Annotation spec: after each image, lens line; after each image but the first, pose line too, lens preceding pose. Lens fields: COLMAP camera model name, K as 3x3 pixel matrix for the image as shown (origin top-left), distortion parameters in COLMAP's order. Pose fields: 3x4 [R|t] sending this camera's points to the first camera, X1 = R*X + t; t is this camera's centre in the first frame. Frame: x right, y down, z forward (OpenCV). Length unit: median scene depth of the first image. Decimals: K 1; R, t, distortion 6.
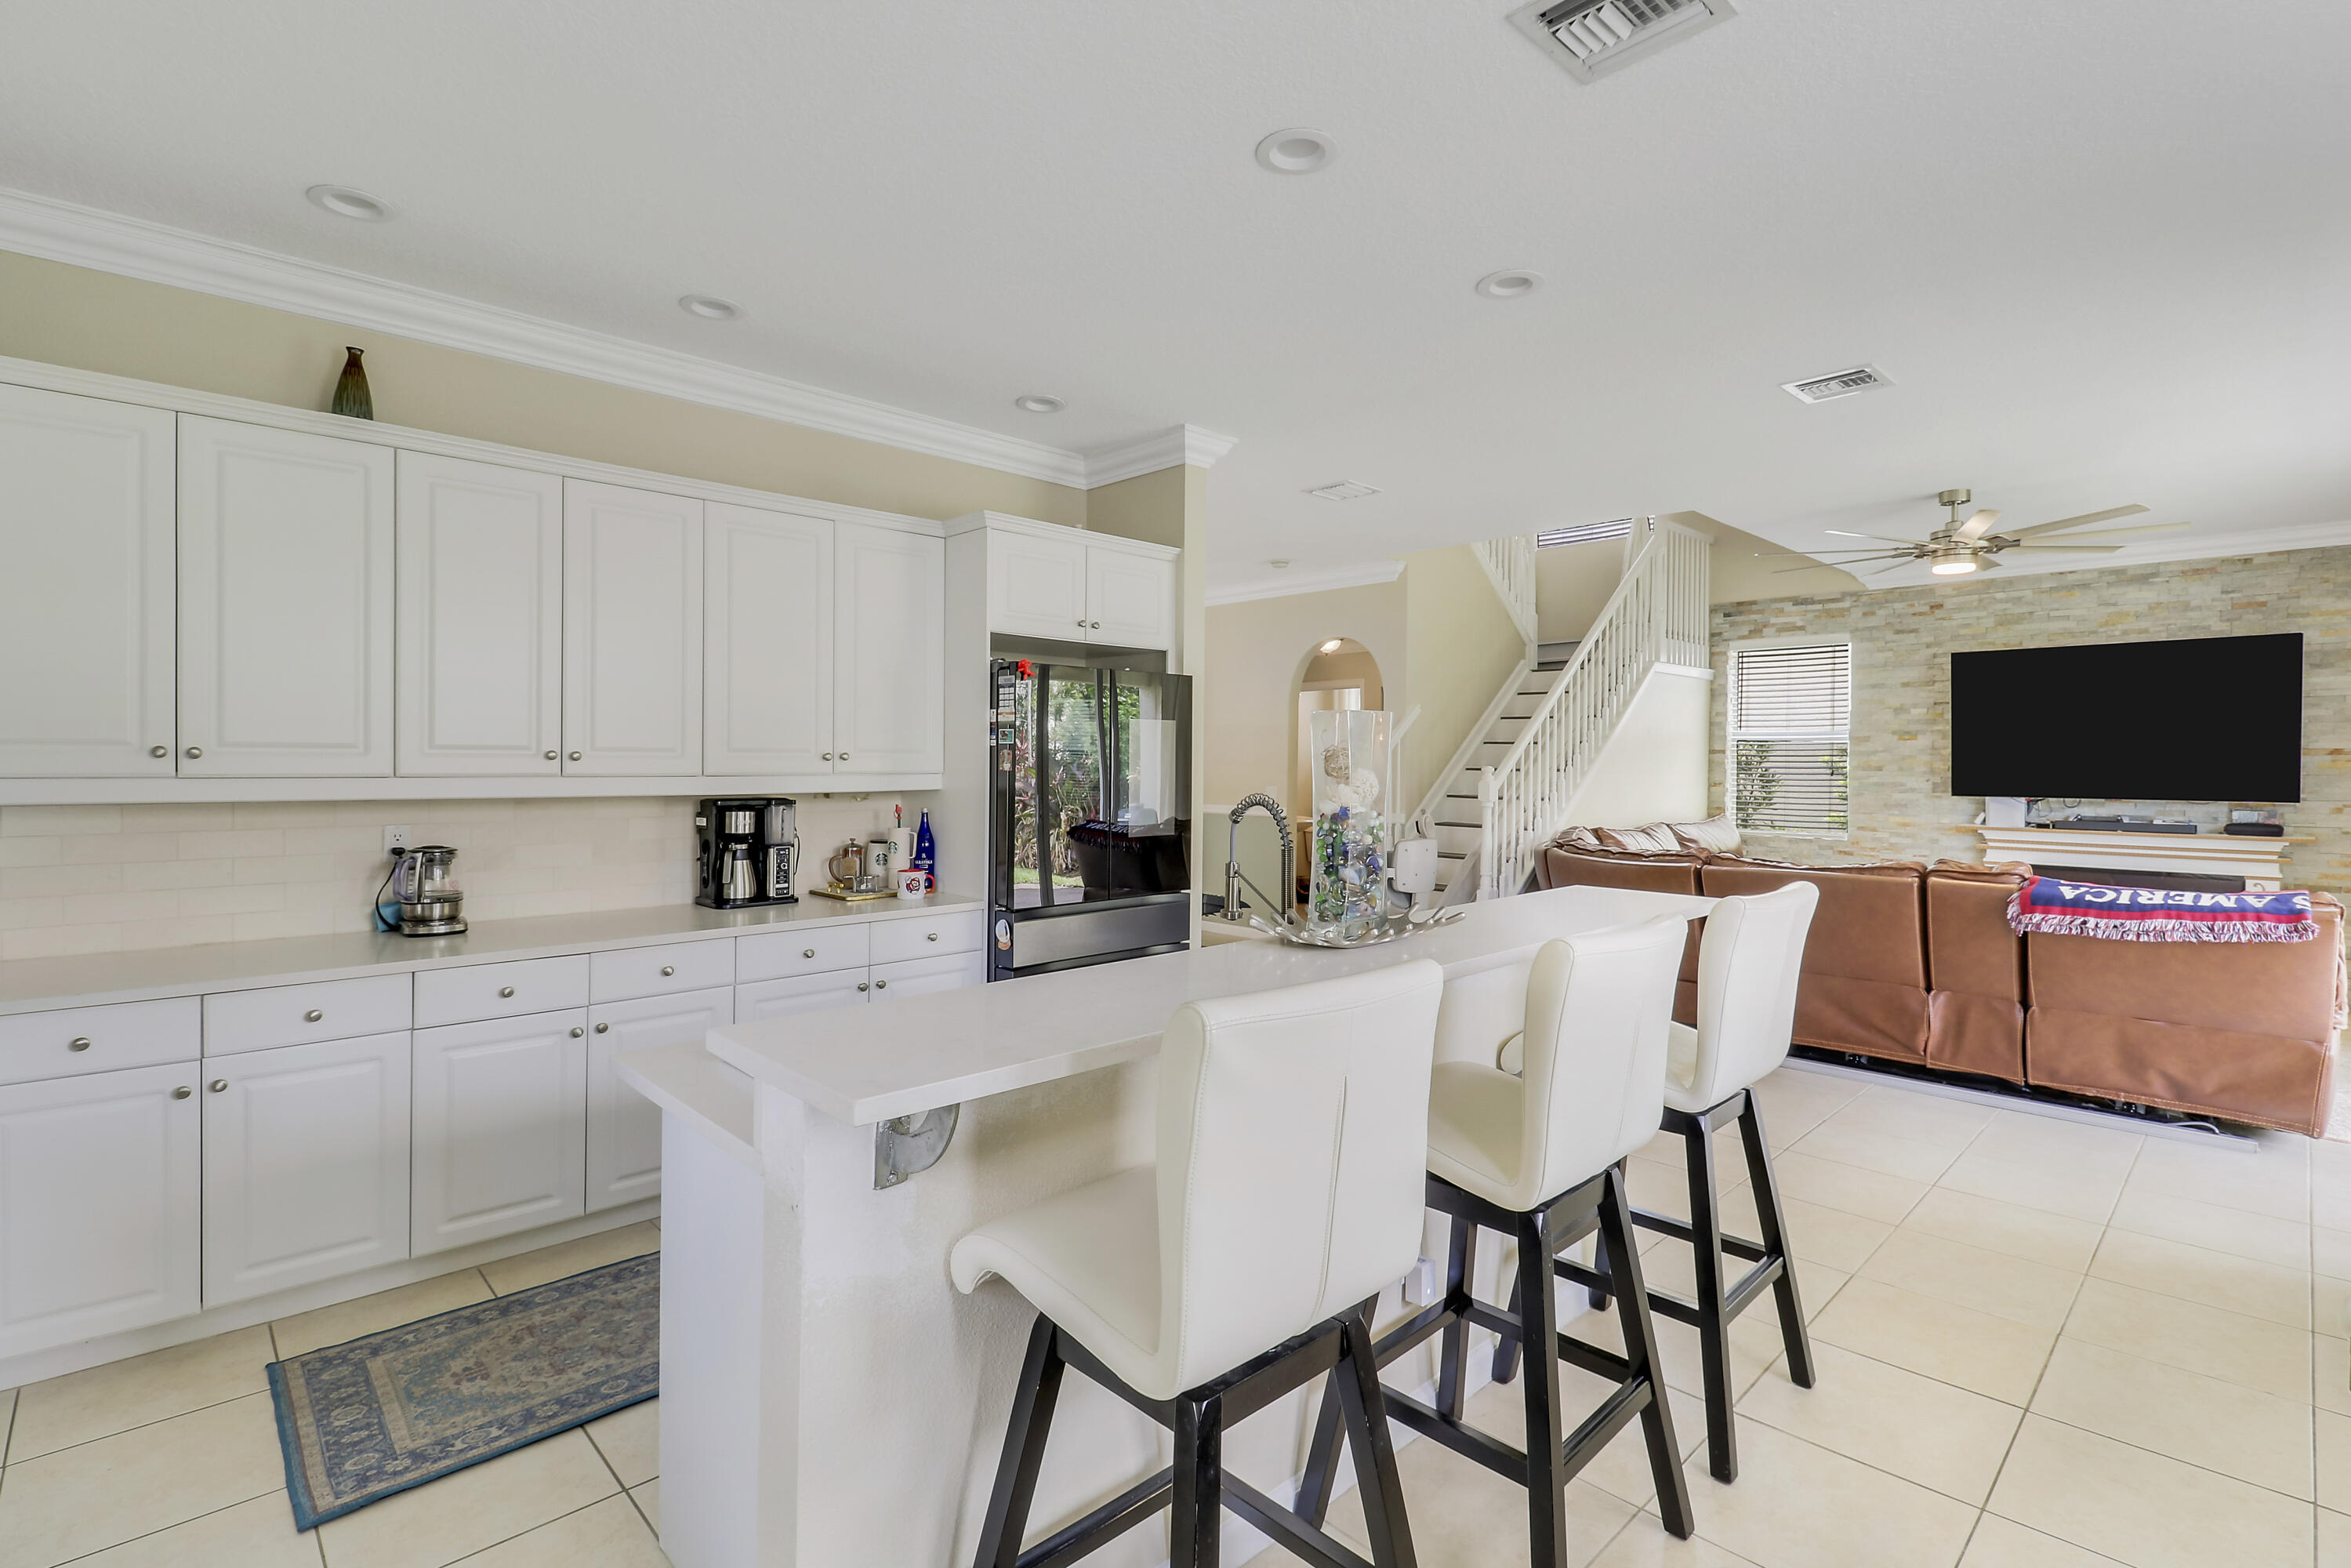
lens RADIAL K [[1096.2, 0, 1179.4], [0, 1096.2, 778.5], [0, 0, 1]] dist [-0.002022, -0.015472]
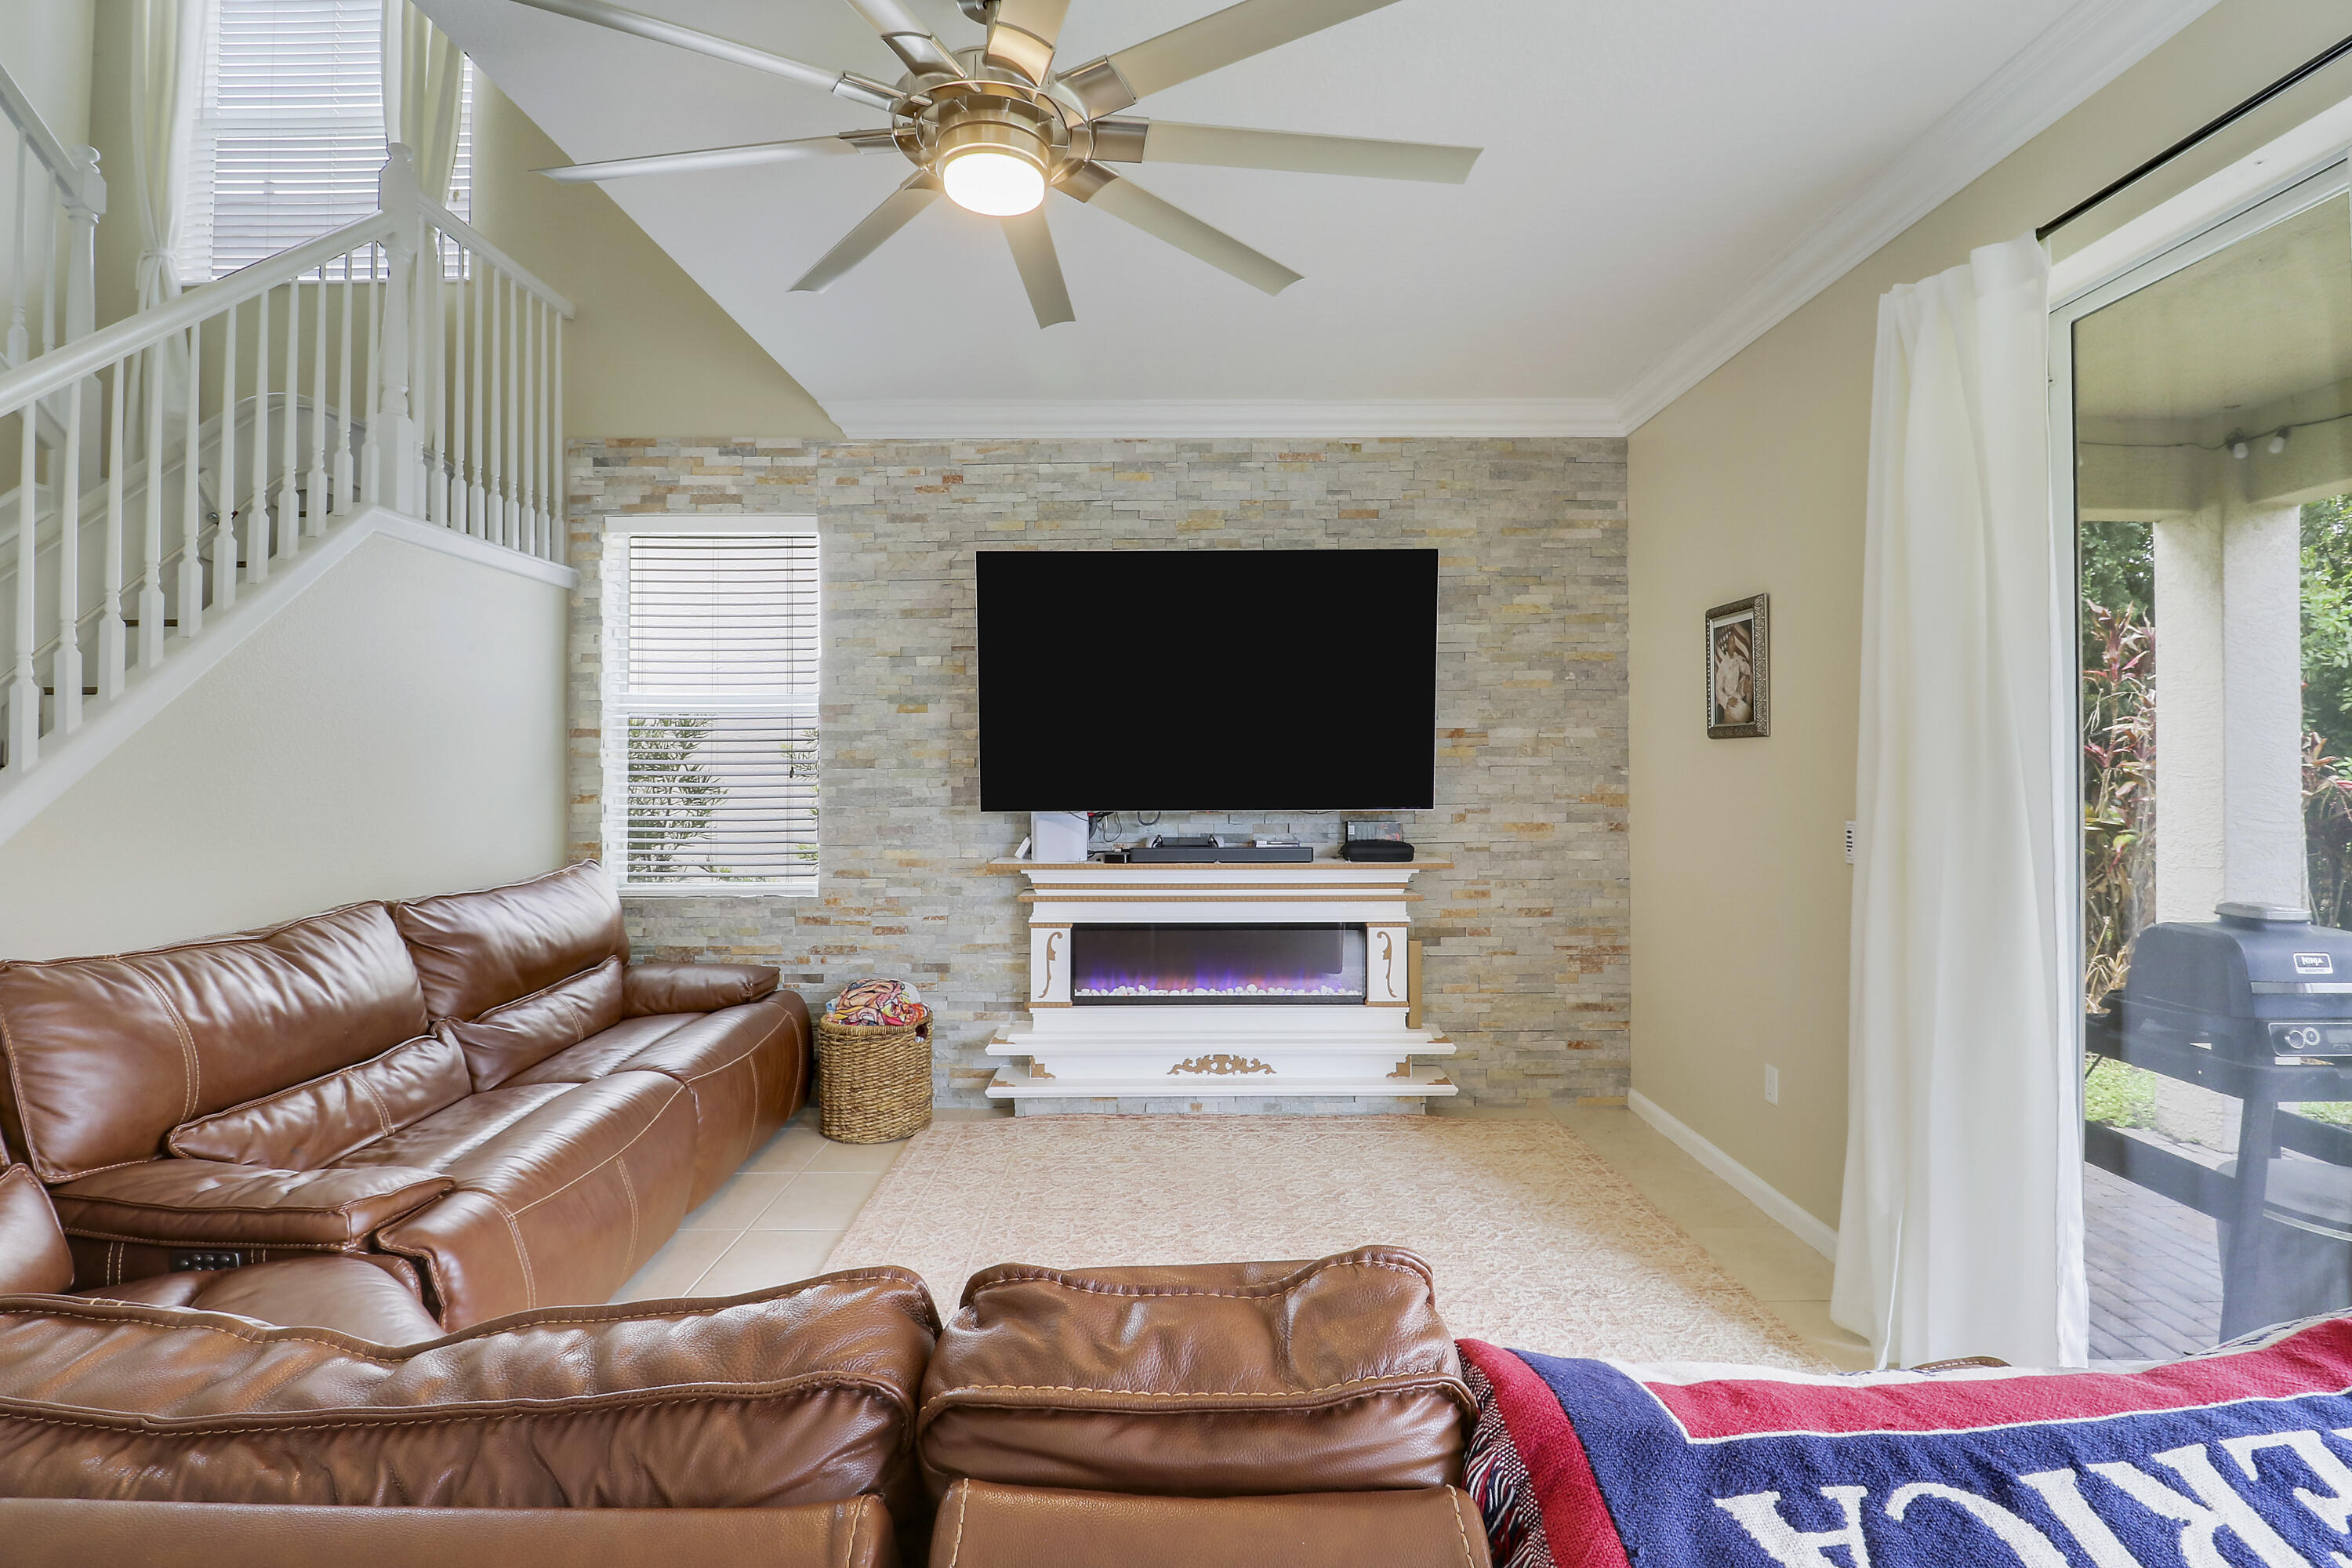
lens RADIAL K [[1121.8, 0, 1178.4], [0, 1121.8, 772.6], [0, 0, 1]] dist [-0.003504, -0.001196]
pose [[0.687330, -0.008851, 0.726292, 0.350665], [0.016992, 0.999848, -0.003896, 0.000285], [-0.726147, 0.015019, 0.687376, 0.517419]]
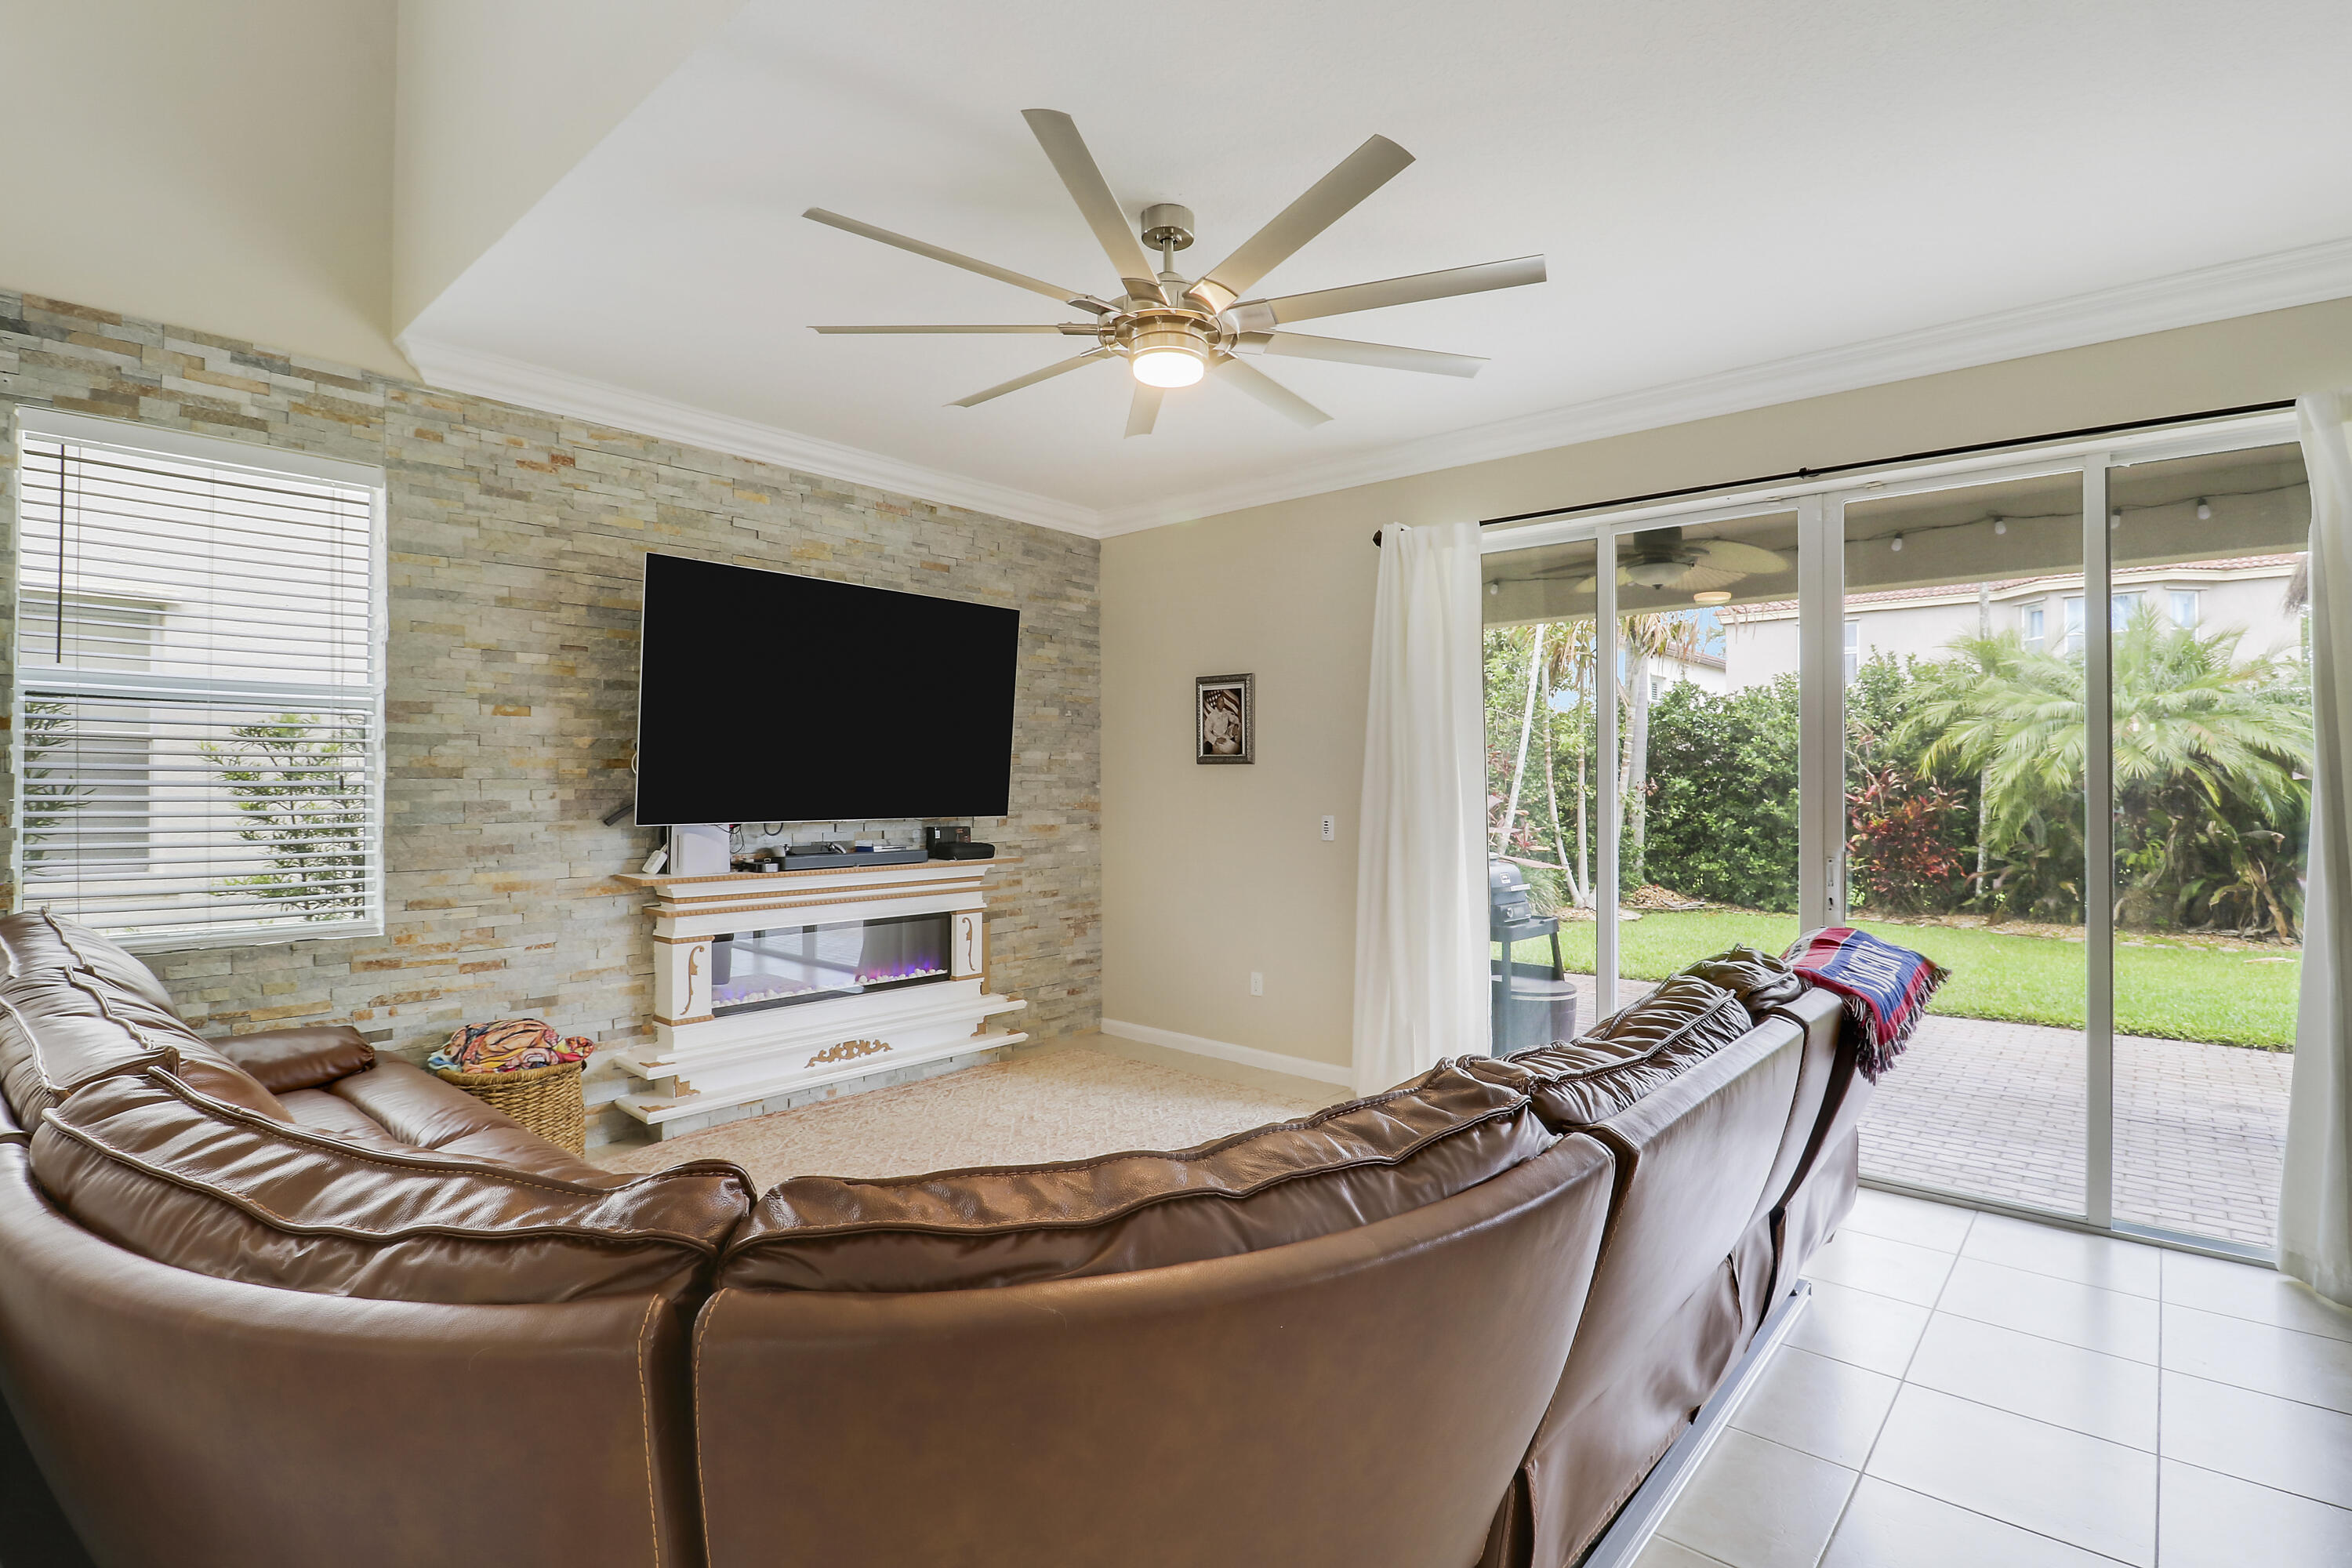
lens RADIAL K [[1098.9, 0, 1206.8], [0, 1098.9, 786.4], [0, 0, 1]] dist [-0.000281, -0.013931]
pose [[-0.094882, -0.006813, 0.995465, 0.148467], [0.011209, 0.999906, 0.007912, -0.003597], [-0.995425, 0.011908, -0.094797, 0.752450]]
